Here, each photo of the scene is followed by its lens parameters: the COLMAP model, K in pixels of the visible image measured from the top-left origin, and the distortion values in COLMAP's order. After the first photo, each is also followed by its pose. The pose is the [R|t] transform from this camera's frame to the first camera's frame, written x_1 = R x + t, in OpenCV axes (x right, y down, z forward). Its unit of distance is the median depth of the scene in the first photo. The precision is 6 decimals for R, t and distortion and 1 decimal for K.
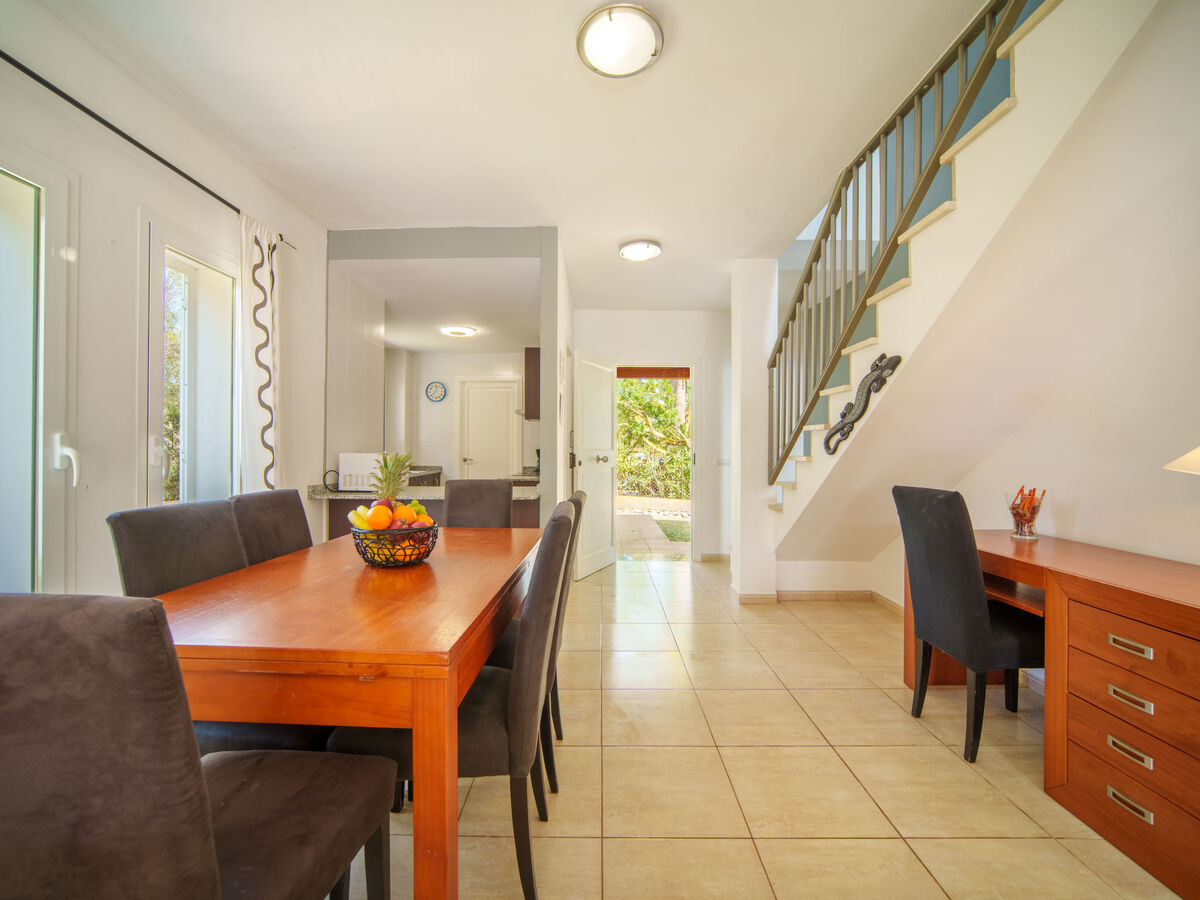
lens RADIAL K [[498.6, 0, 598.2], [0, 498.6, 444.0], [0, 0, 1]] dist [-0.001665, -0.000099]
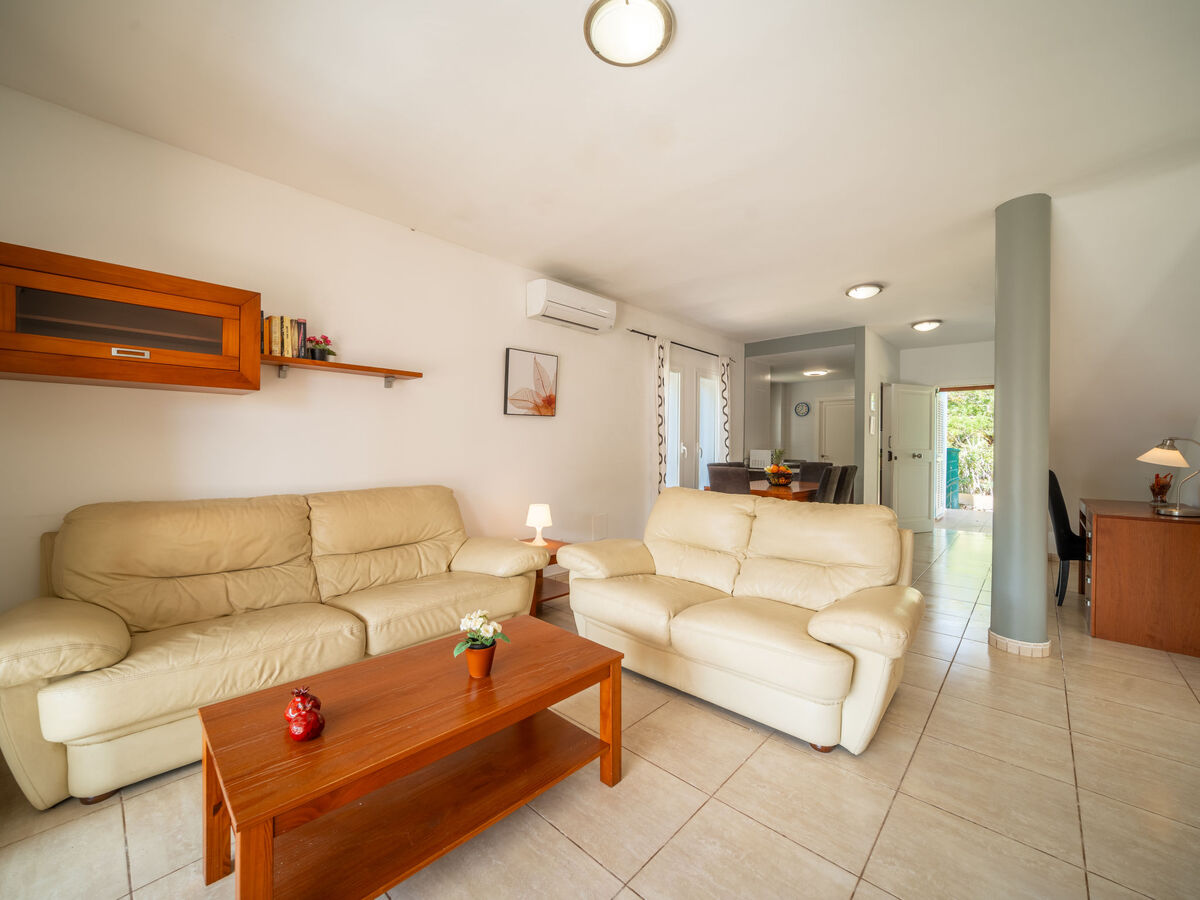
lens RADIAL K [[498.6, 0, 598.2], [0, 498.6, 444.0], [0, 0, 1]] dist [-0.001665, -0.000099]
pose [[0.752057, 0.000403, -0.659098, 0.366710], [0.000267, 1.000000, 0.000916, -0.007601], [0.659098, -0.000865, 0.752056, -0.962596]]
